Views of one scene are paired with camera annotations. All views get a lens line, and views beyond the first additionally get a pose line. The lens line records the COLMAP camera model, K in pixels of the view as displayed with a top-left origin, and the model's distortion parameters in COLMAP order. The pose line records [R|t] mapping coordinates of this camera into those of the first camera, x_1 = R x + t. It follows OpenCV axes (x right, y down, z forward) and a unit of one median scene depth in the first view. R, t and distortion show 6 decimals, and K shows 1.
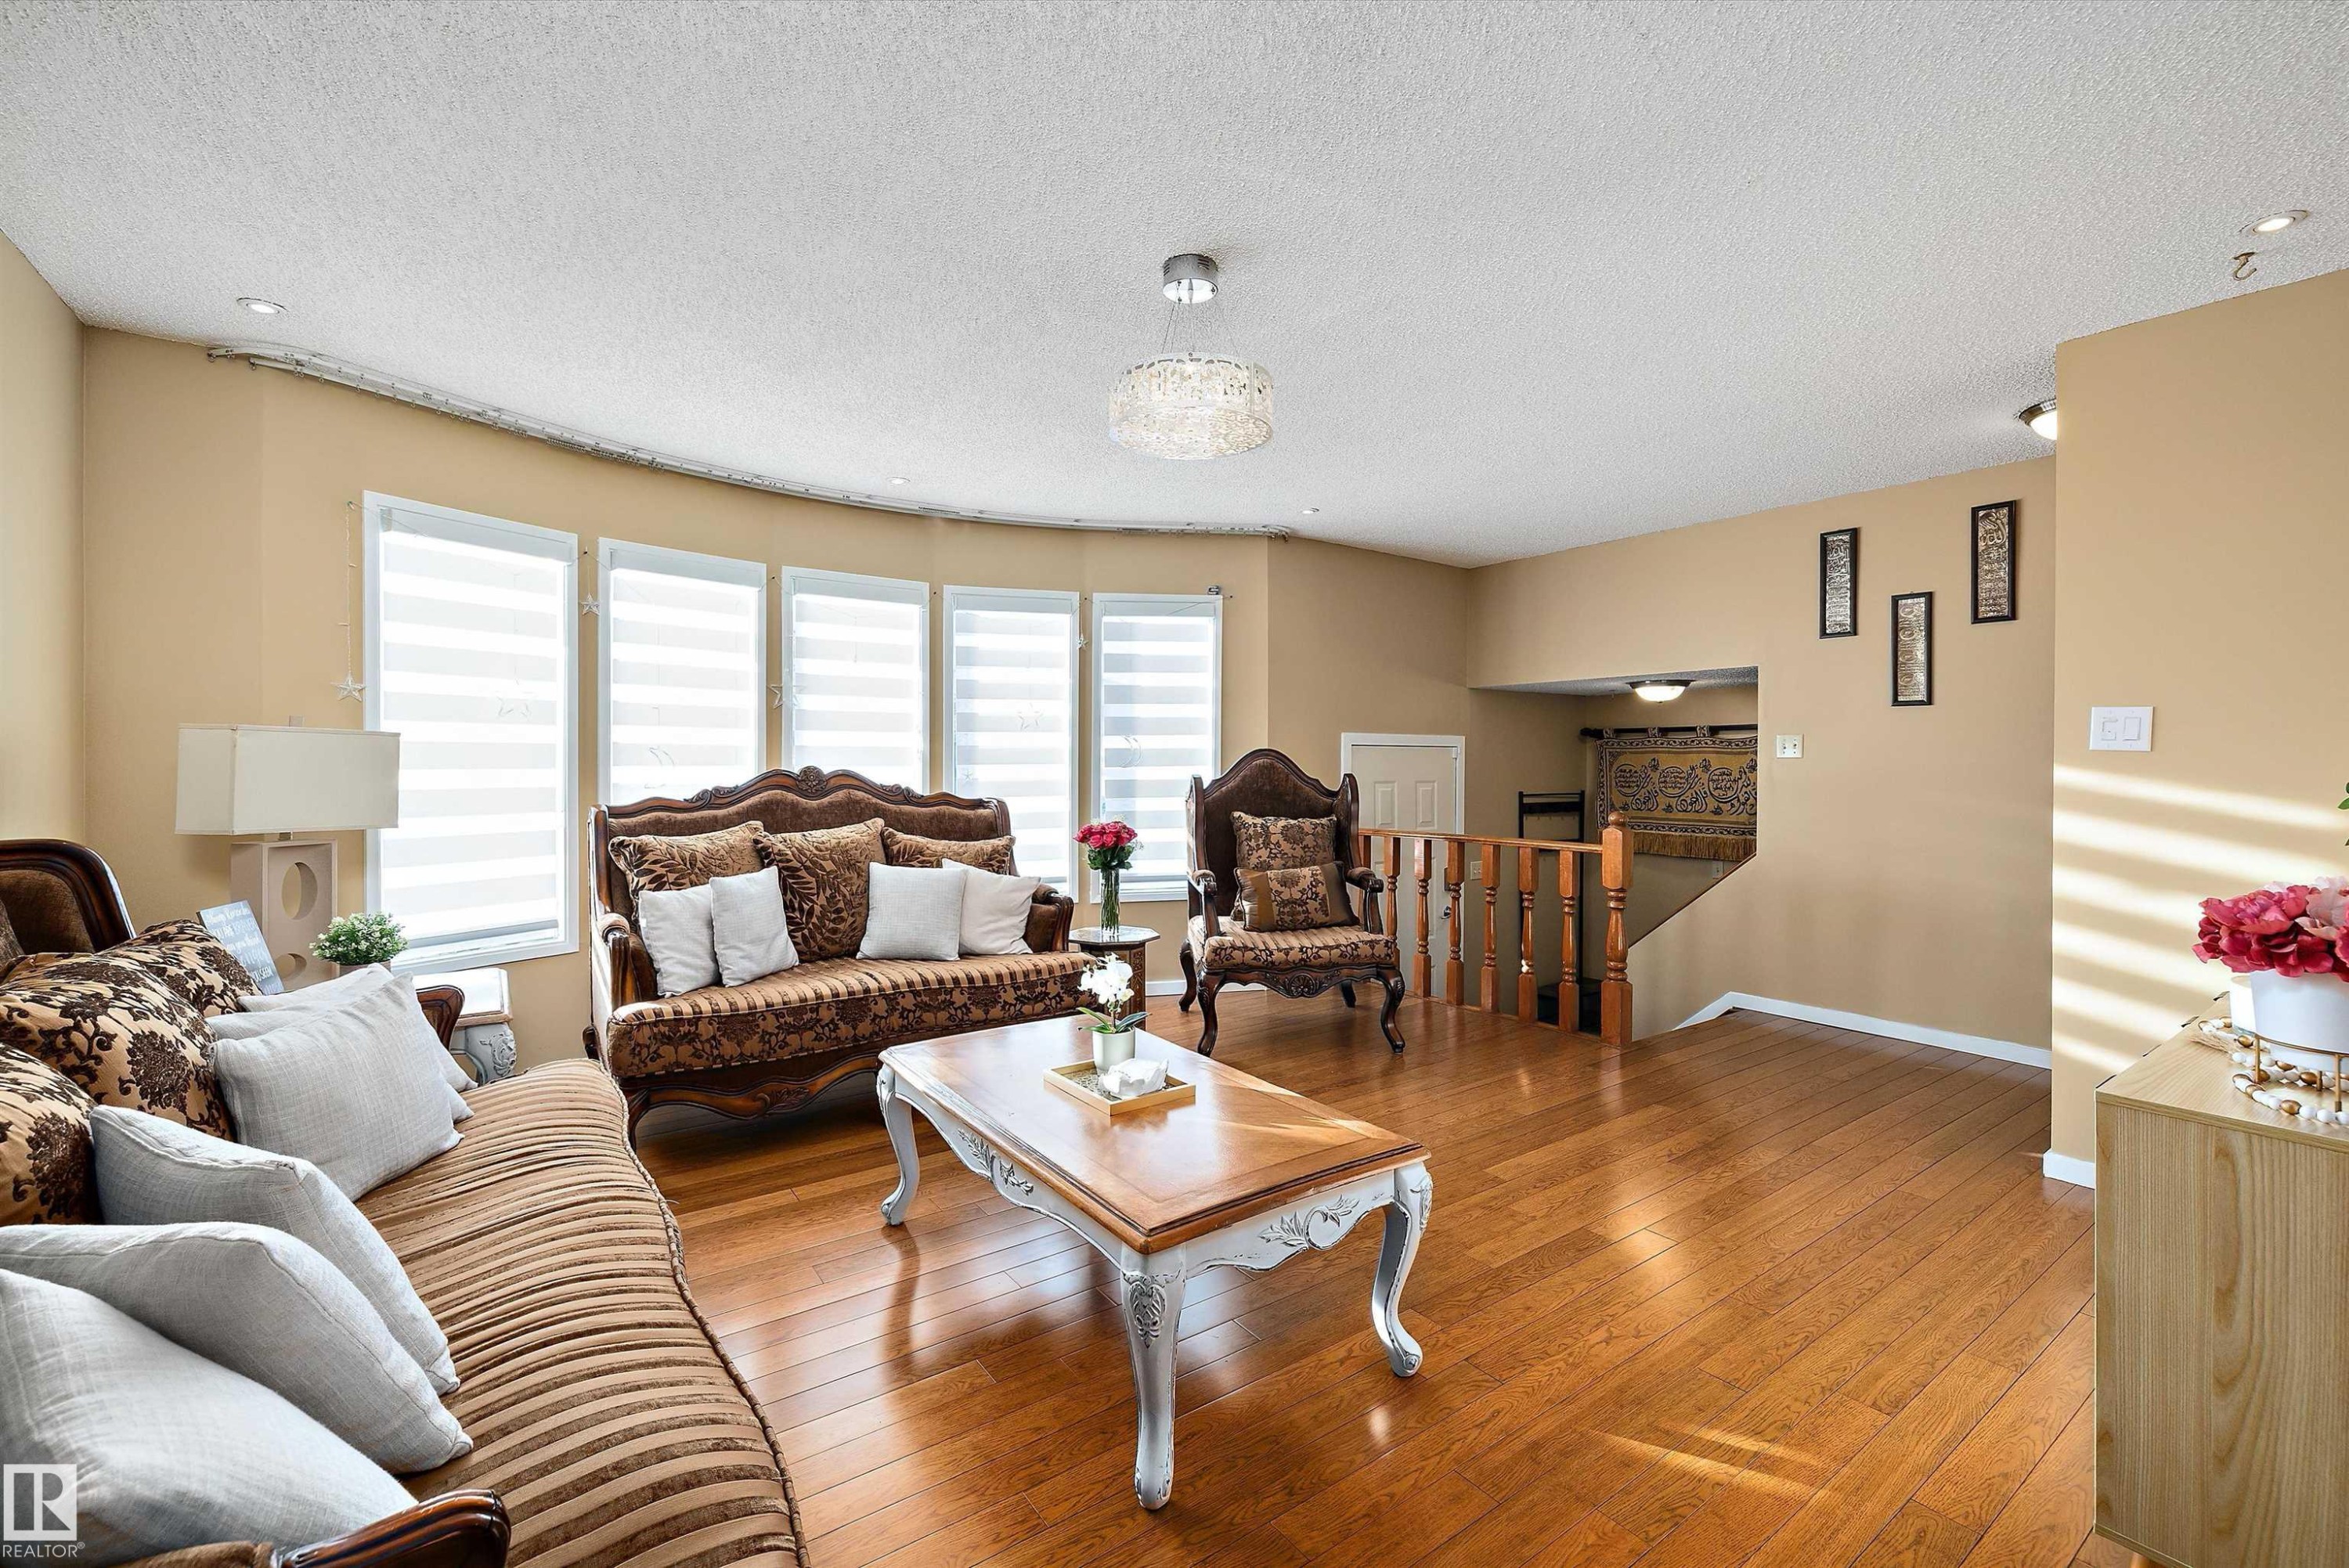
lens RADIAL K [[992.9, 0, 1173.8], [0, 992.9, 764.9], [0, 0, 1]] dist [-0.003166, -0.000634]
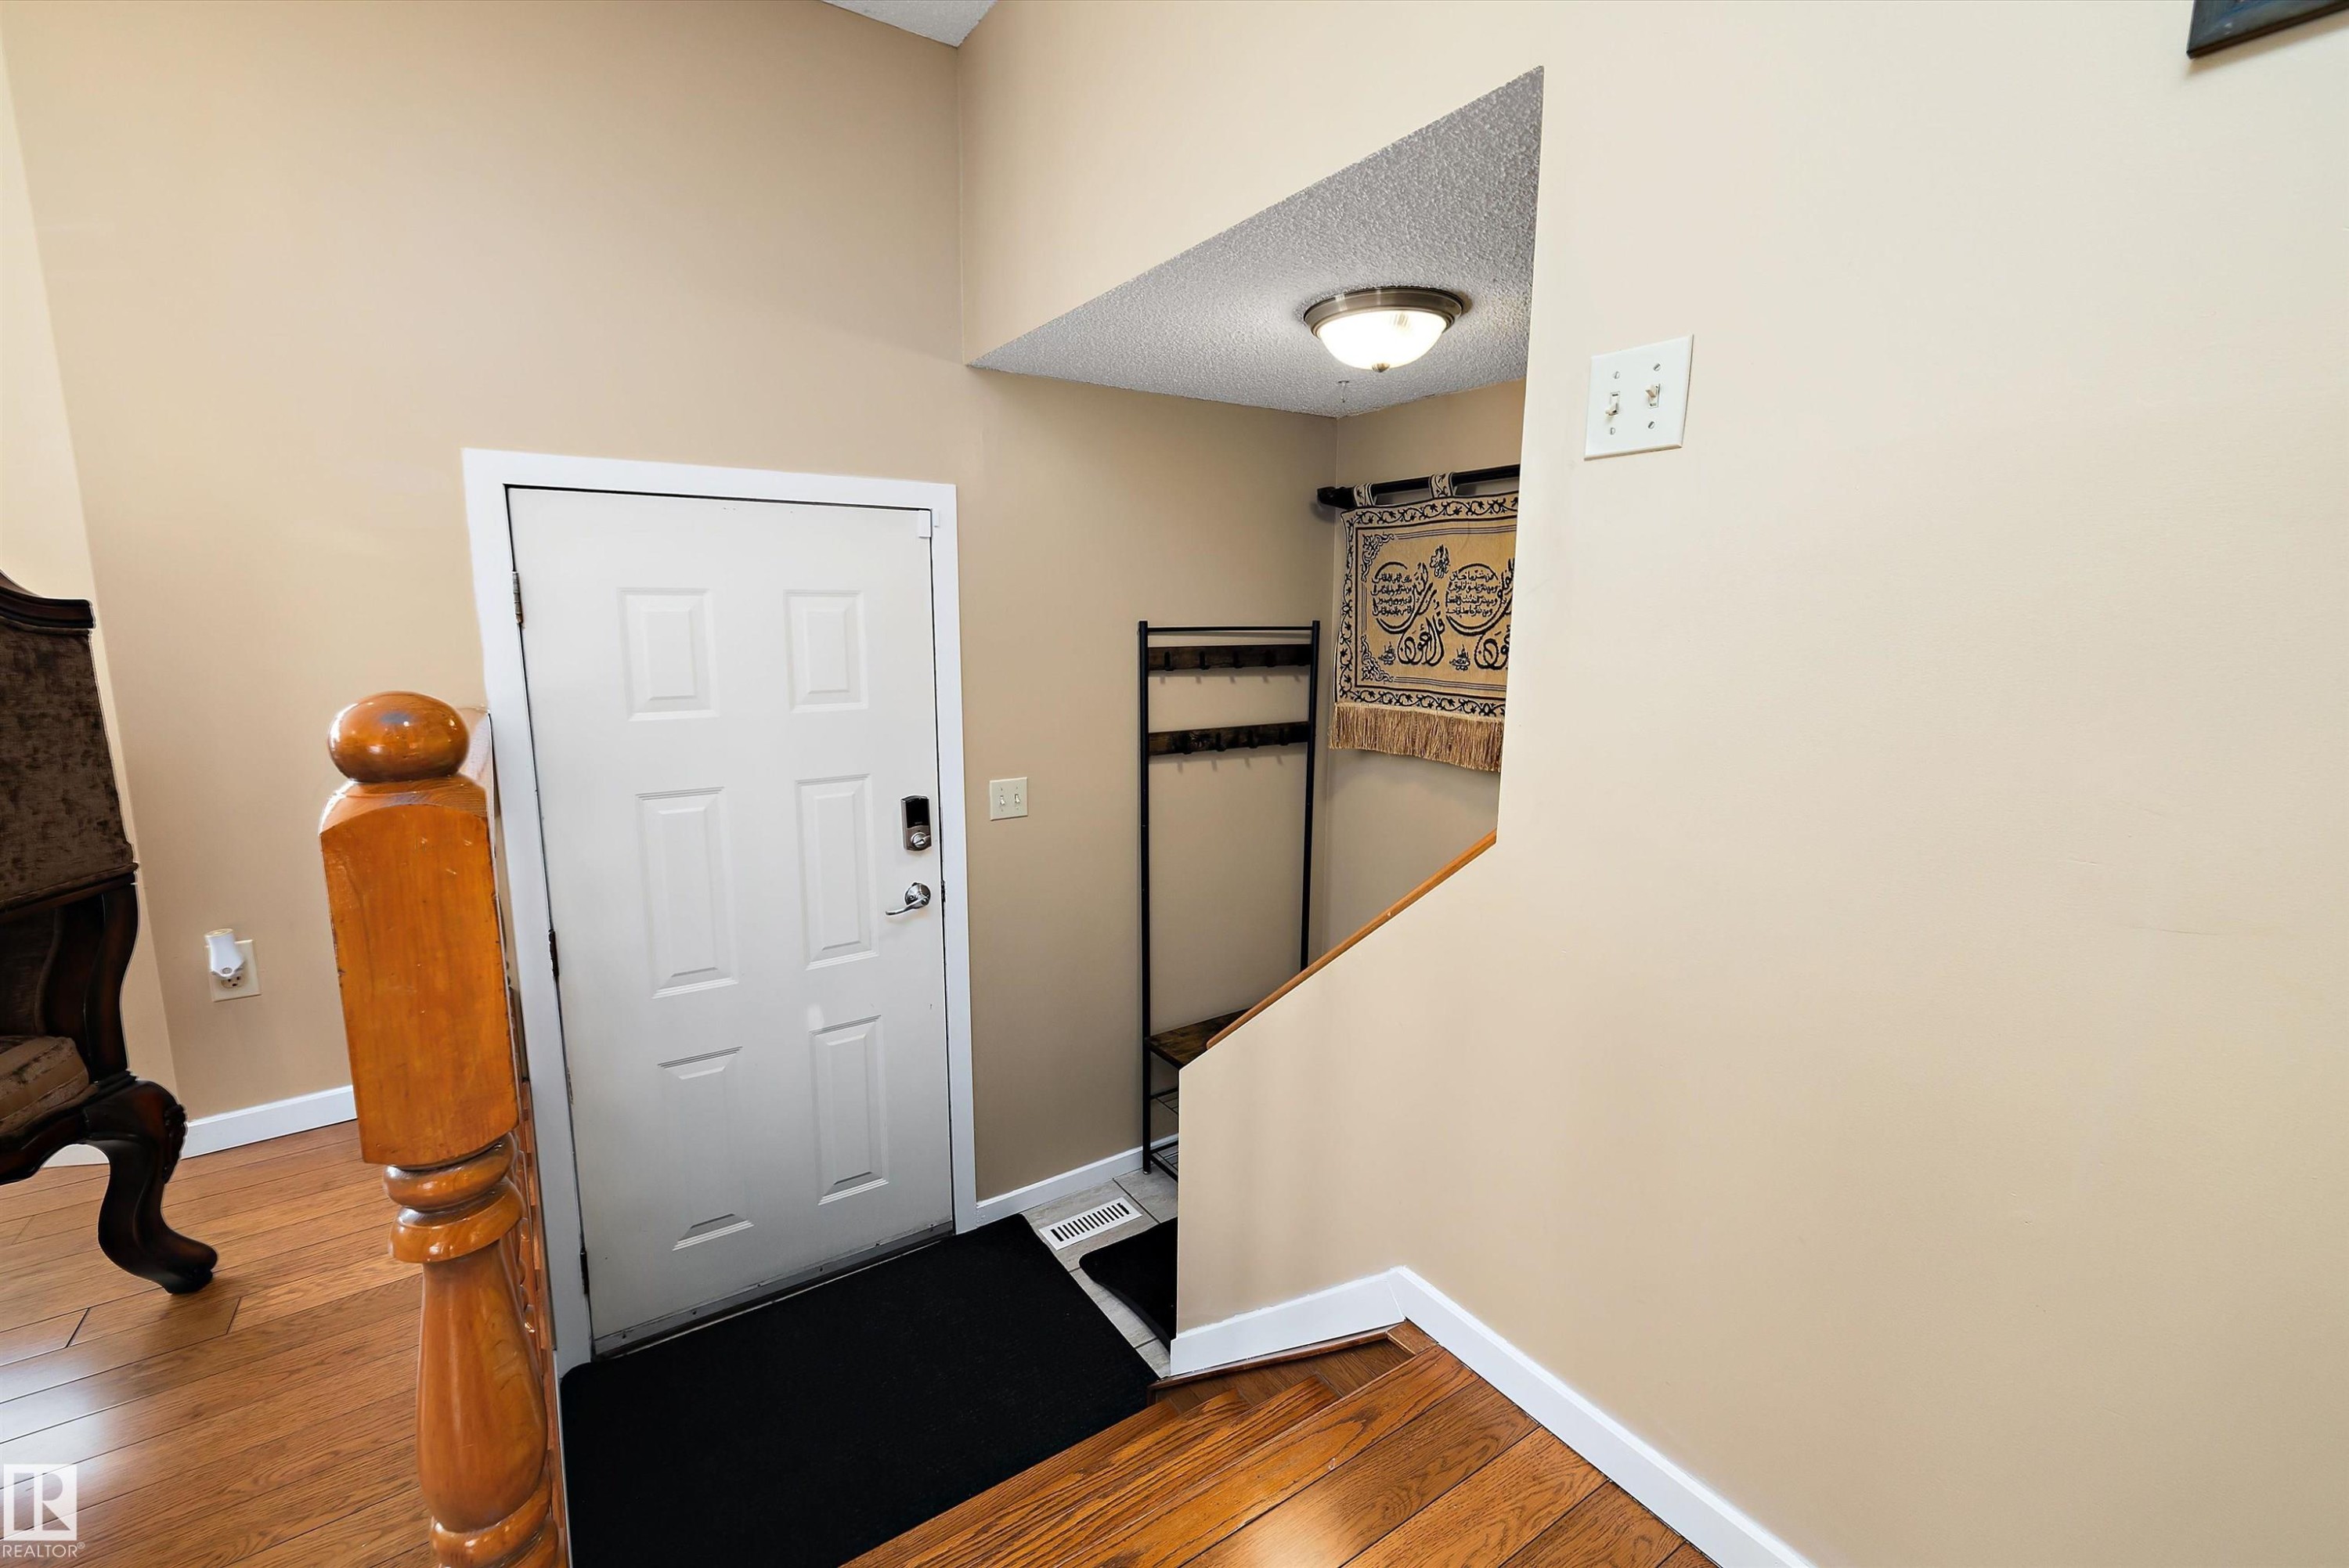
lens RADIAL K [[992.9, 0, 1170.7], [0, 992.9, 769.8], [0, 0, 1]] dist [-0.003166, -0.000634]
pose [[0.999798, 0.005592, -0.019328, 0.373835], [-0.002462, 0.987391, 0.158284, 0.022114], [0.019970, -0.158204, 0.987204, 0.545777]]
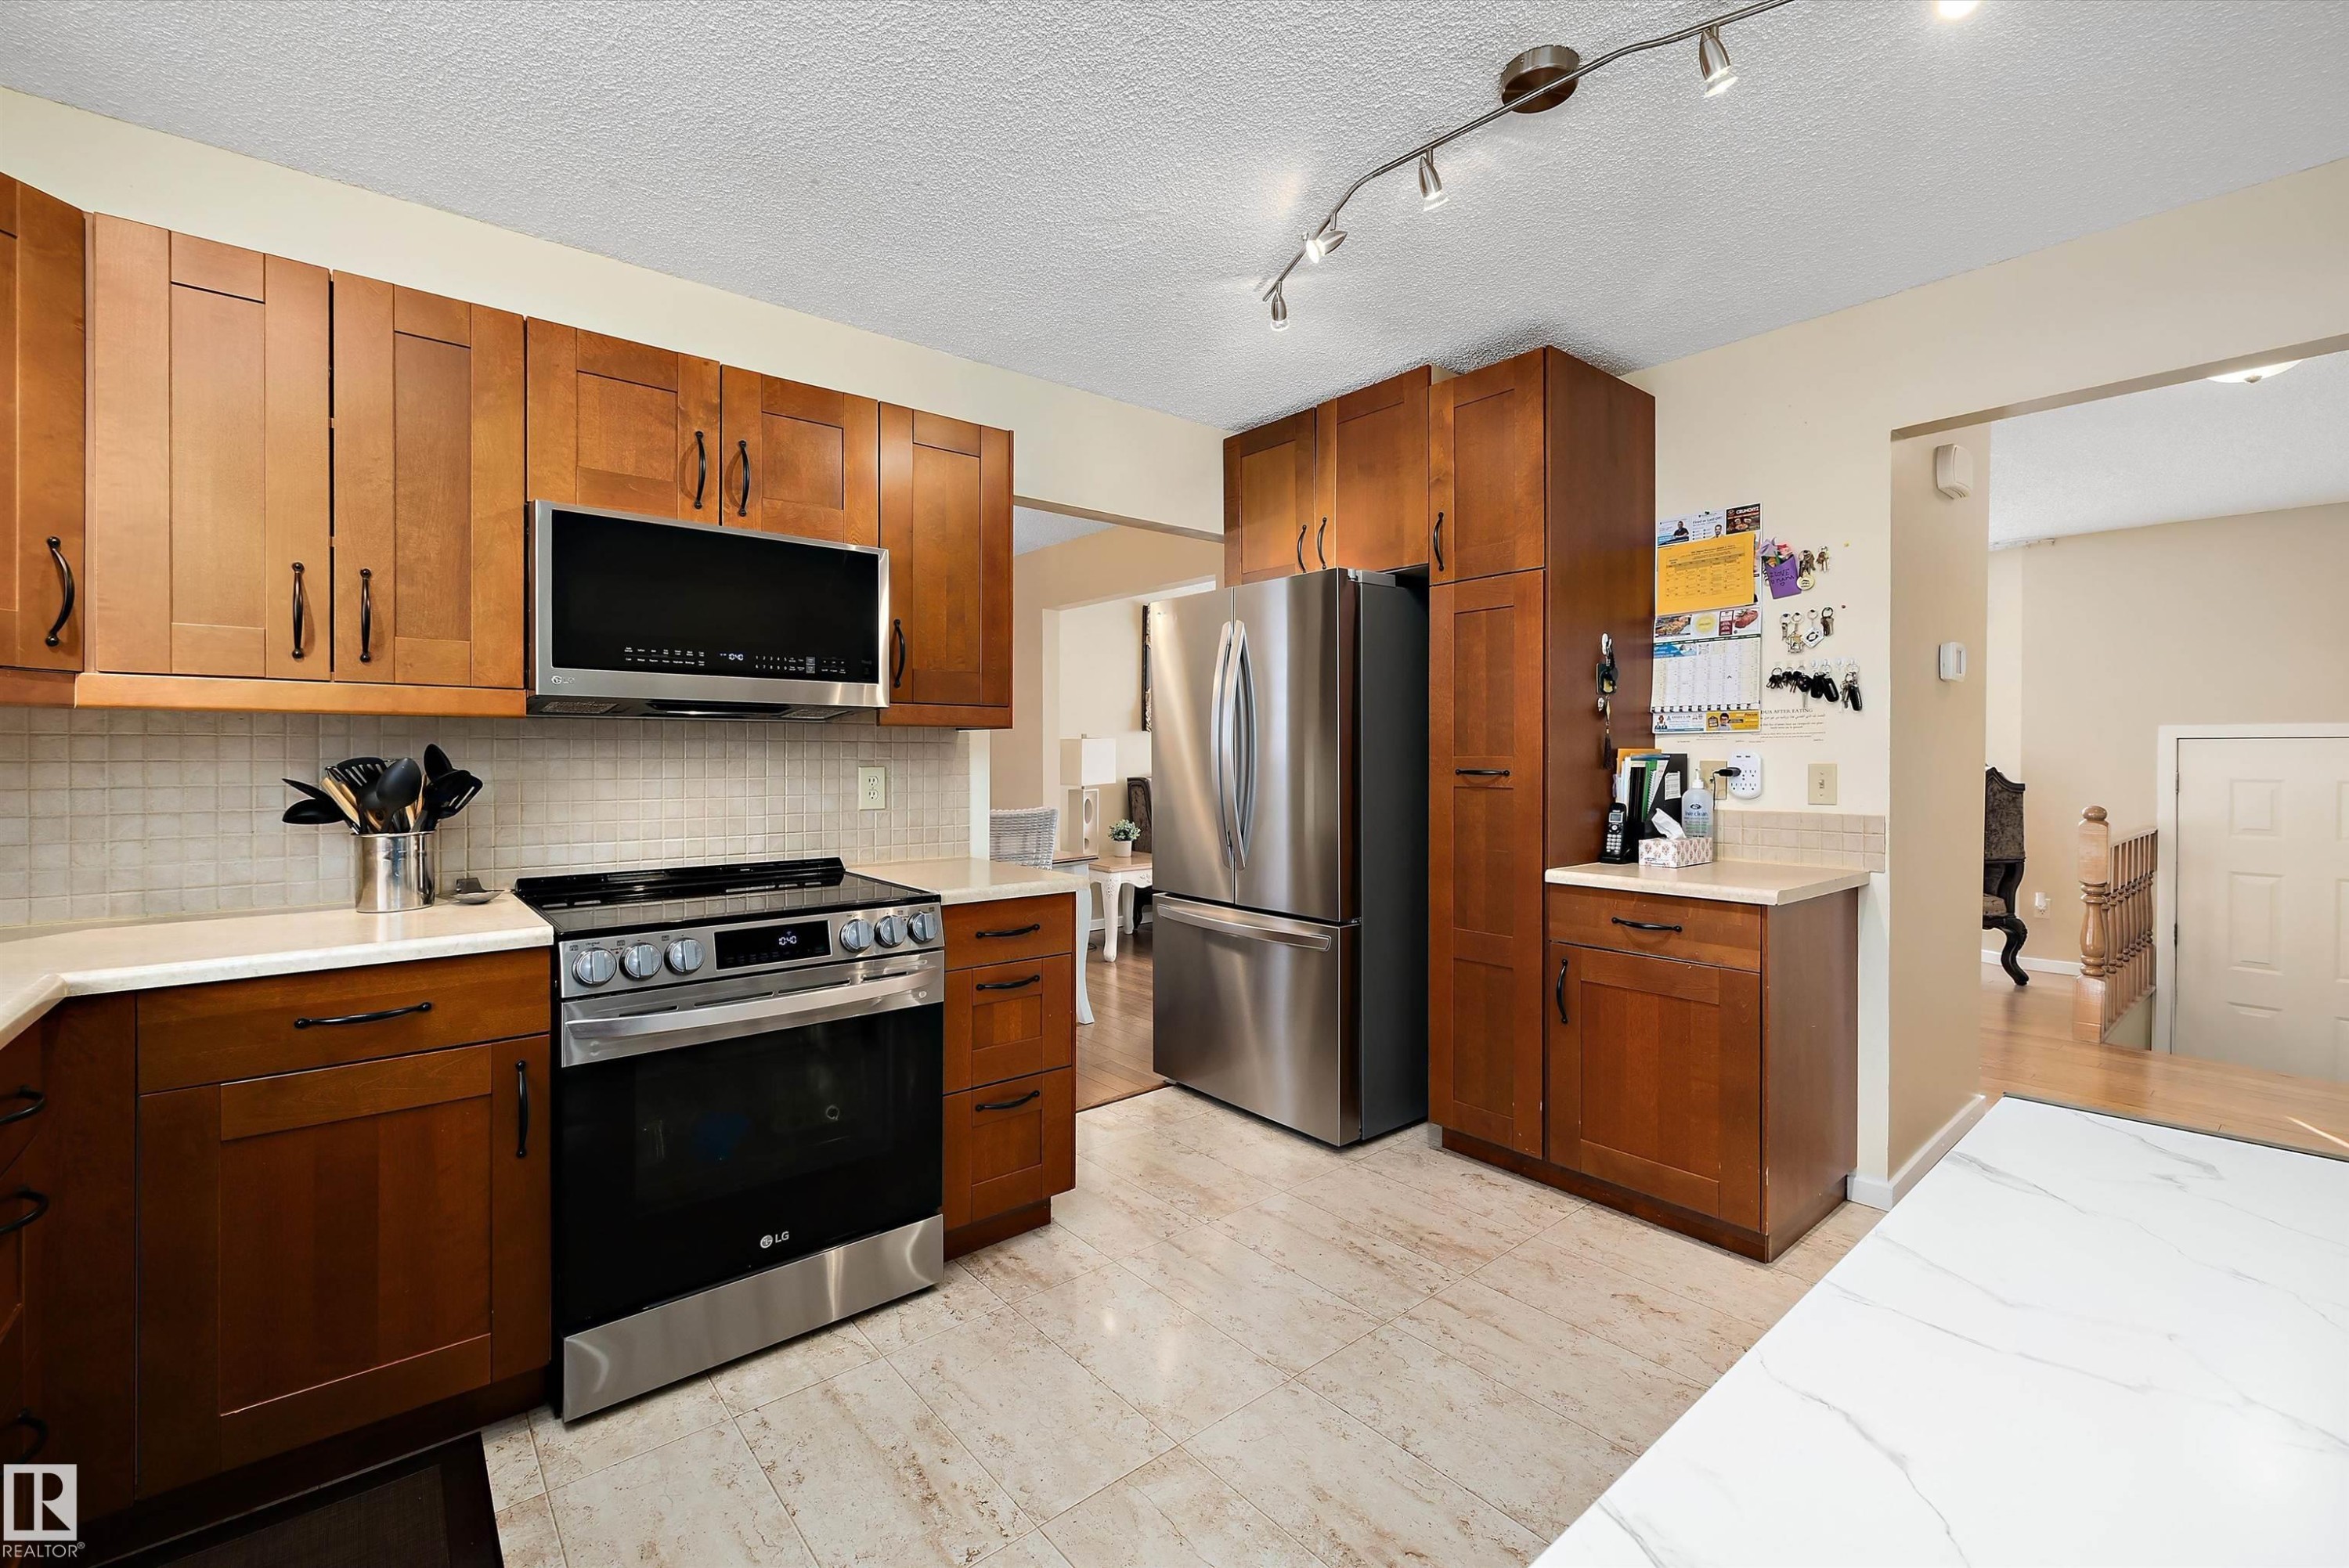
lens RADIAL K [[992.9, 0, 1157.5], [0, 992.9, 756.2], [0, 0, 1]] dist [-0.003166, -0.000634]
pose [[0.076768, -0.000156, -0.997049, 0.876748], [-0.008963, 0.999959, -0.000846, 0.004518], [0.997009, 0.009002, 0.076763, -0.000140]]
